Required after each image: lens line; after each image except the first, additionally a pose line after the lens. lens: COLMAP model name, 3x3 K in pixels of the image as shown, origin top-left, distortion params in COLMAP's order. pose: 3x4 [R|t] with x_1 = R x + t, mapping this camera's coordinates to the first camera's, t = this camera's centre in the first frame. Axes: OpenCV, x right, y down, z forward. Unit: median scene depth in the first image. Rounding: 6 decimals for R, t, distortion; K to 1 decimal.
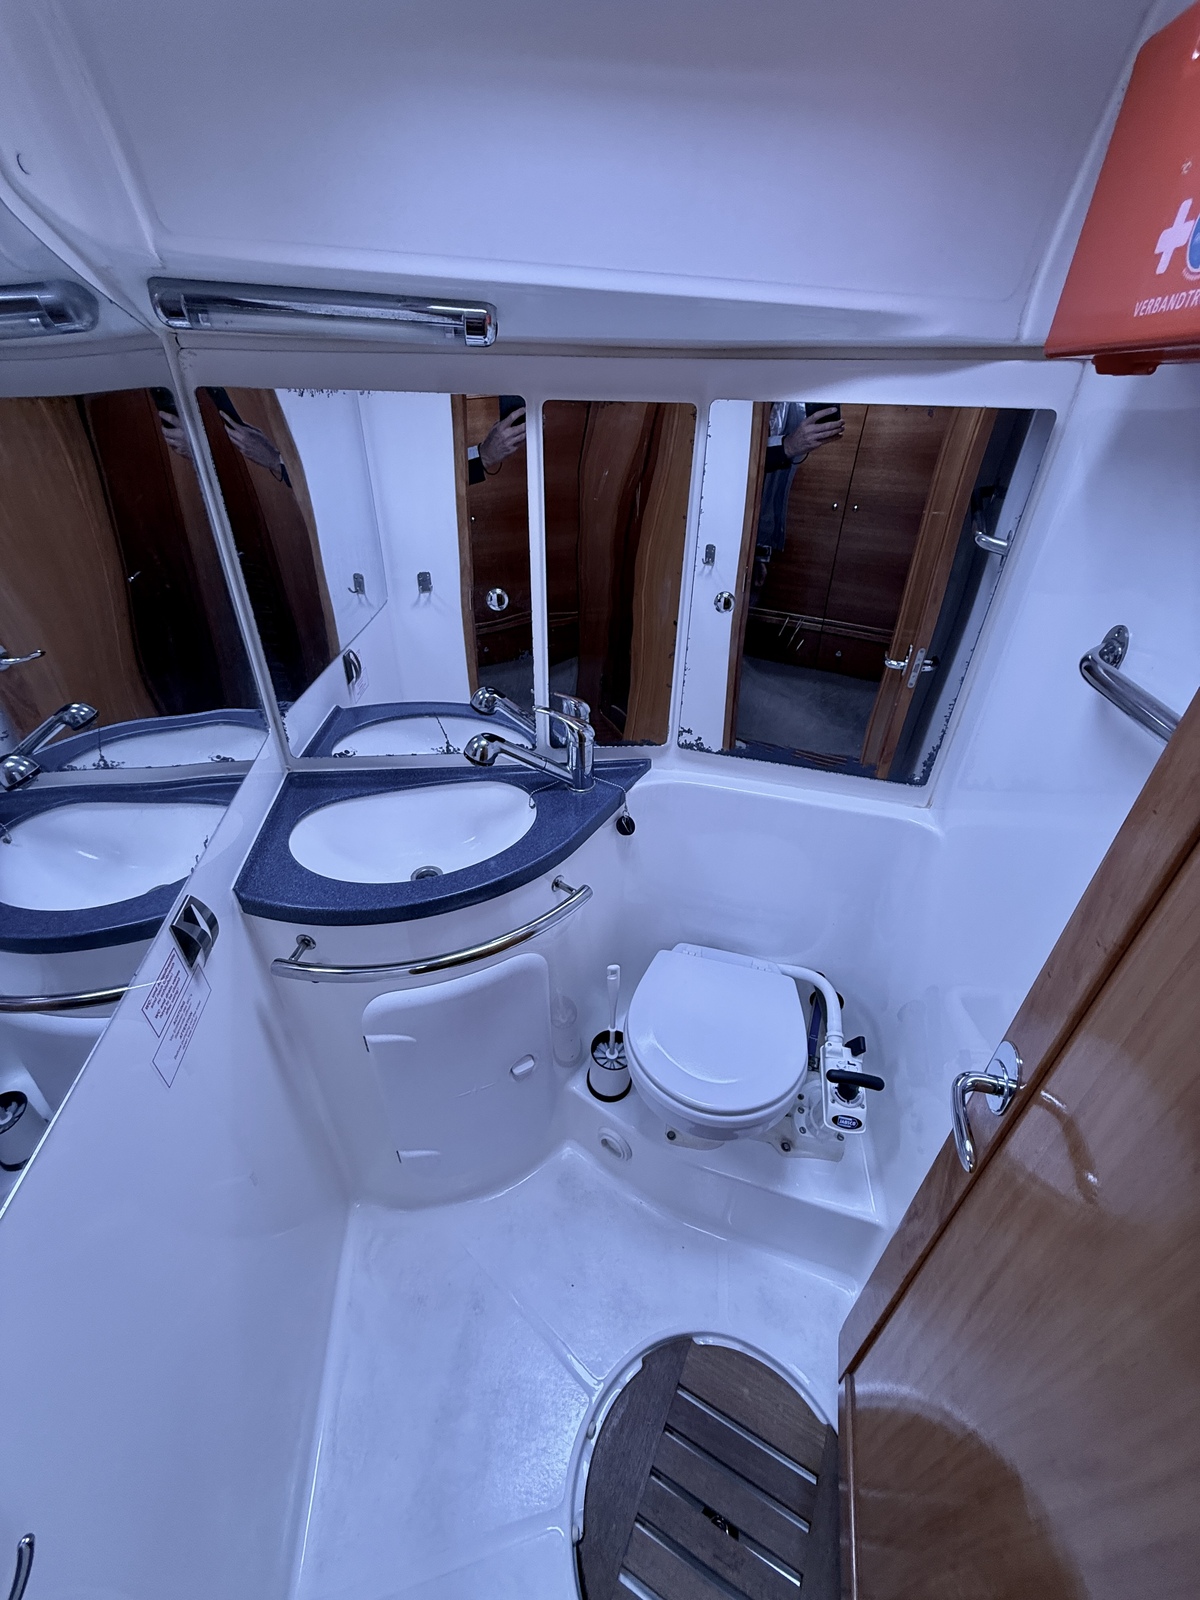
lens RADIAL K [[639.4, 0, 600.0], [0, 639.4, 800.0], [0, 0, 1]] dist [0.001264, 0.000088]
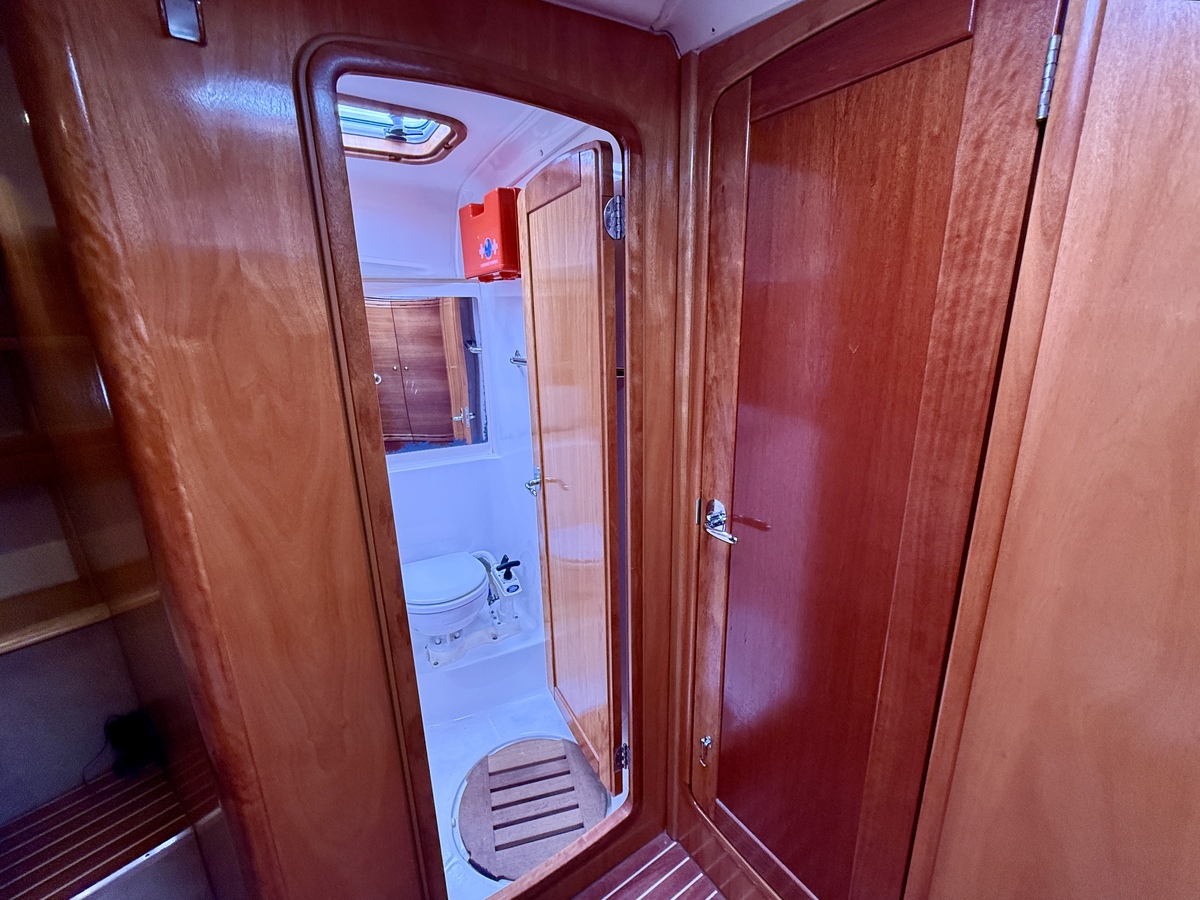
lens RADIAL K [[479.3, 0, 602.3], [0, 479.3, 450.6], [0, 0, 1]] dist [-0.001355, -0.000032]
pose [[0.716979, -0.209486, 0.664873, -0.287759], [0.403093, 0.902741, -0.150251, 0.348931], [-0.568733, 0.375732, 0.731689, -0.403359]]
